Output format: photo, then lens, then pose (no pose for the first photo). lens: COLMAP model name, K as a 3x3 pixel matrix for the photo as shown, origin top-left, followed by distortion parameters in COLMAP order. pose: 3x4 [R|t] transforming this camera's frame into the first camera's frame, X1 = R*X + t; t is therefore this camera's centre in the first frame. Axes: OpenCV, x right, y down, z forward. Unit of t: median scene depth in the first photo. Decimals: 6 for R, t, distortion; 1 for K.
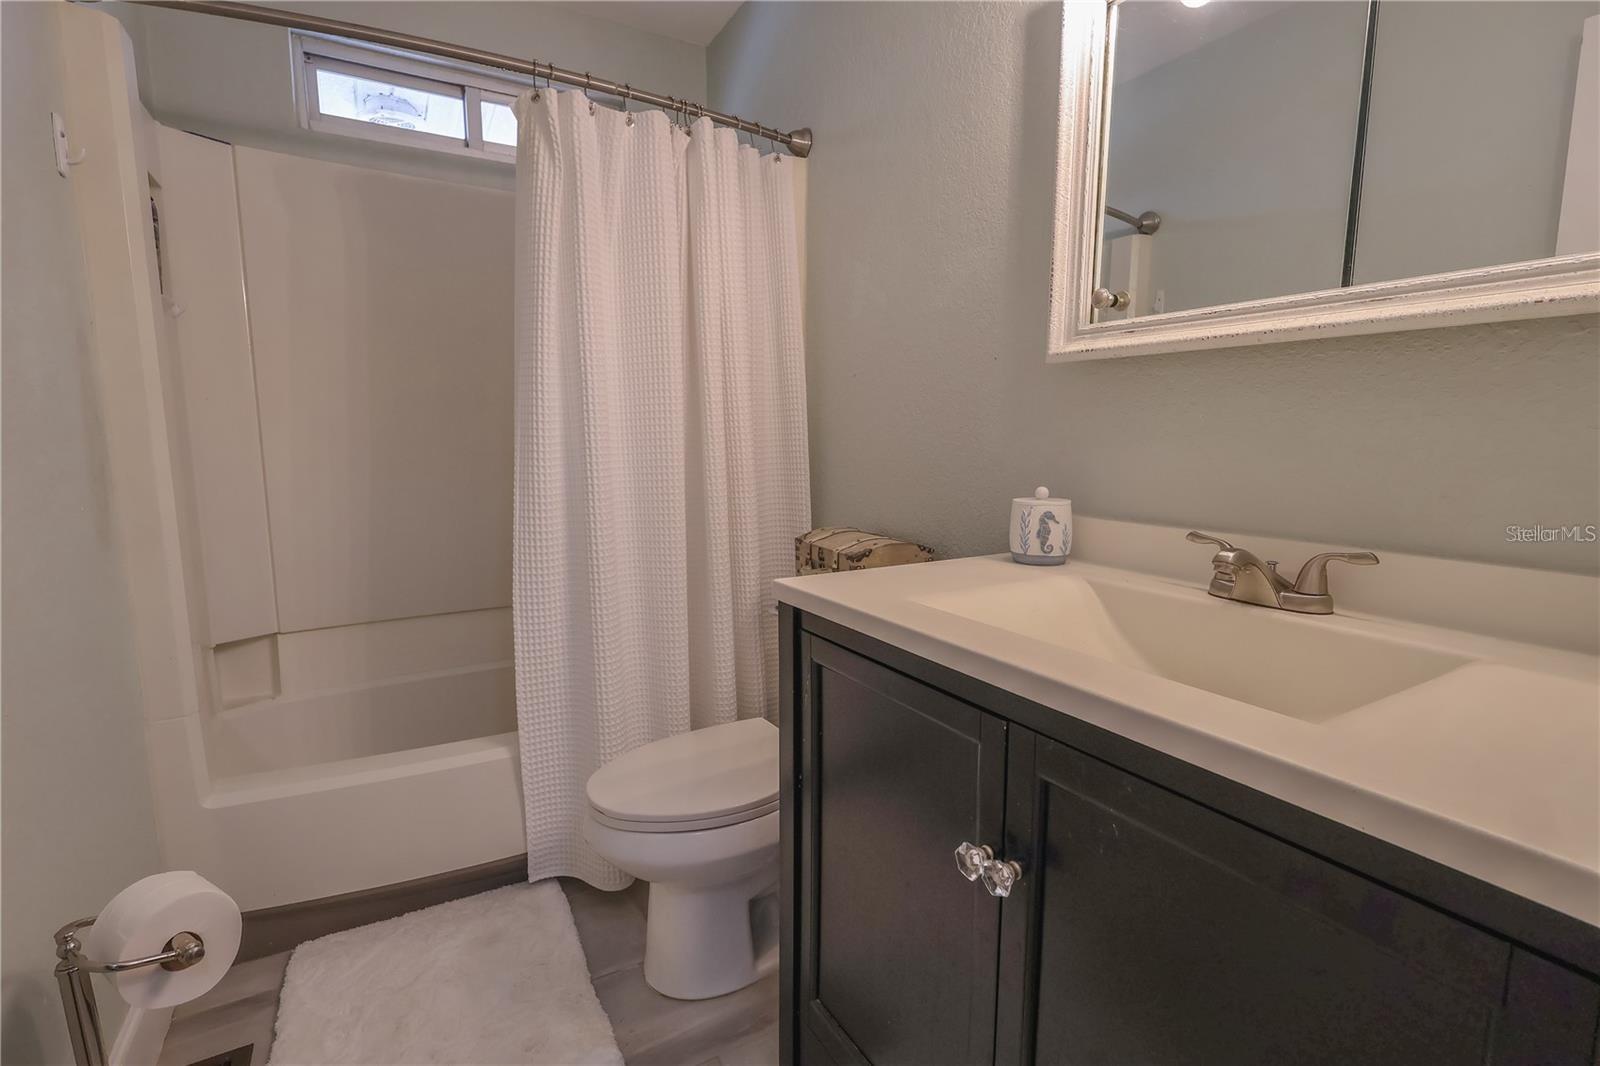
lens RADIAL K [[735.8, 0, 799.5], [0, 735.8, 532.3], [0, 0, 1]] dist [-0.005274, 0.002631]
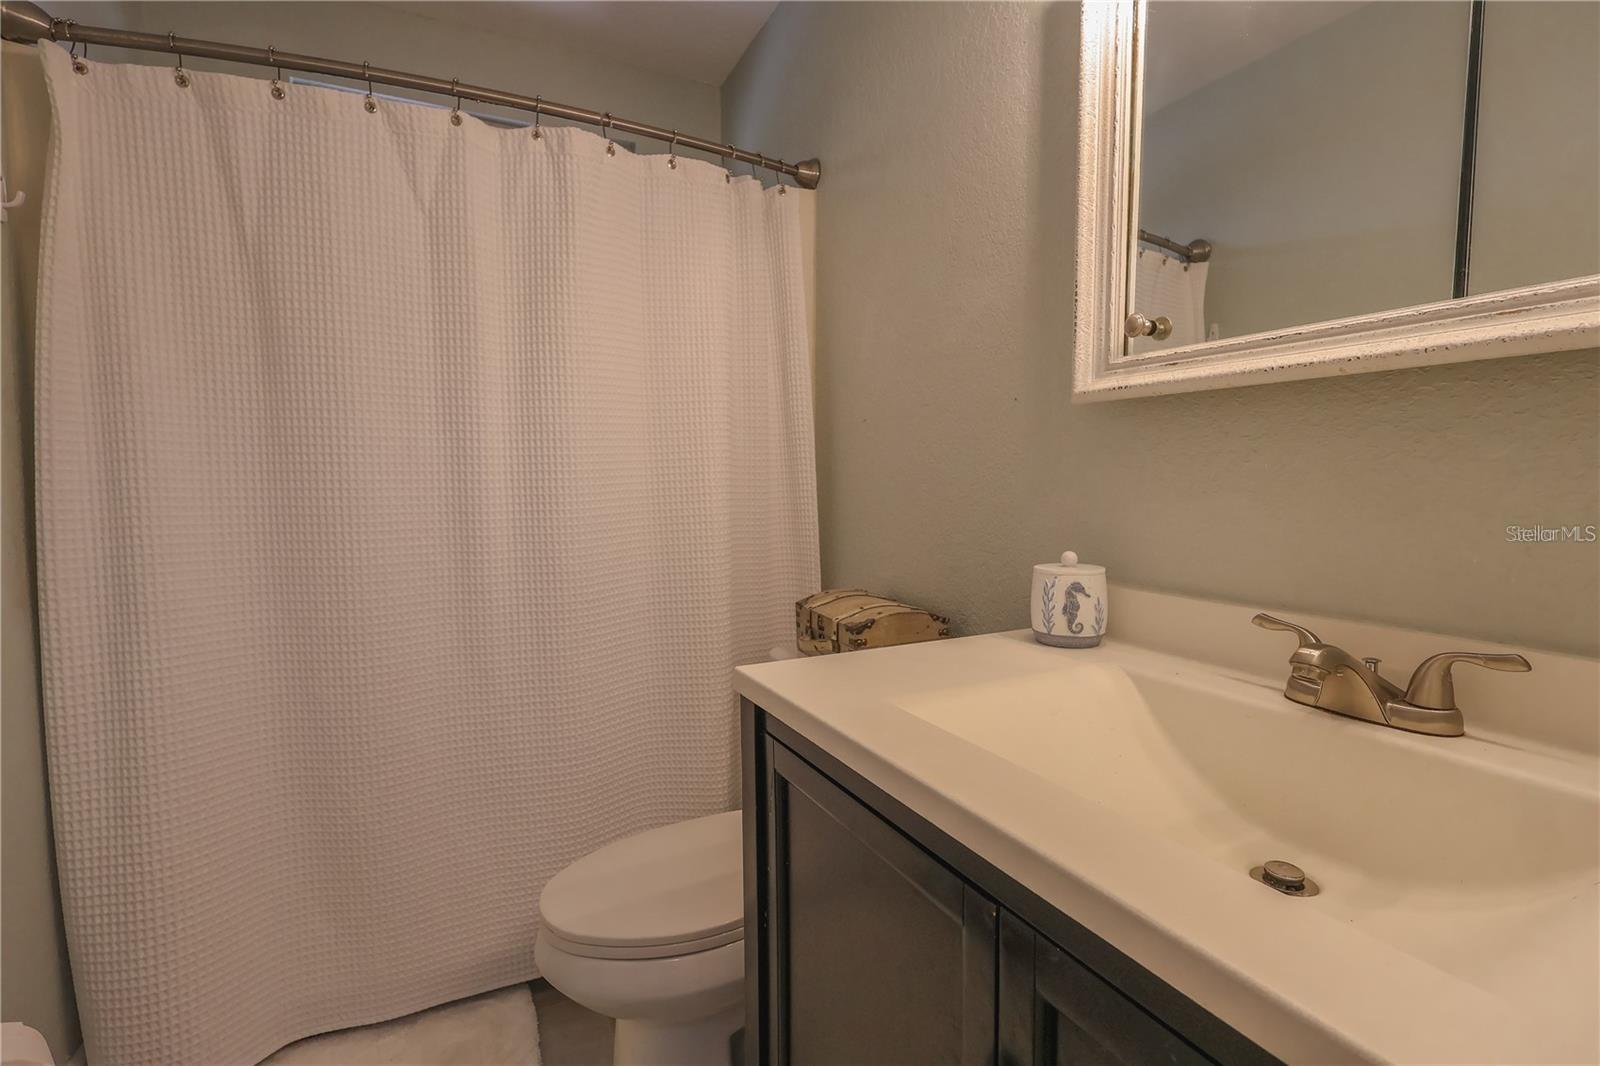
lens RADIAL K [[735.8, 0, 797.2], [0, 735.8, 534.4], [0, 0, 1]] dist [-0.005274, 0.002631]
pose [[0.997536, -0.003834, -0.070046, 0.084830], [-0.000007, 0.998500, -0.054753, -0.036503], [0.070151, 0.054618, 0.996040, 0.157479]]
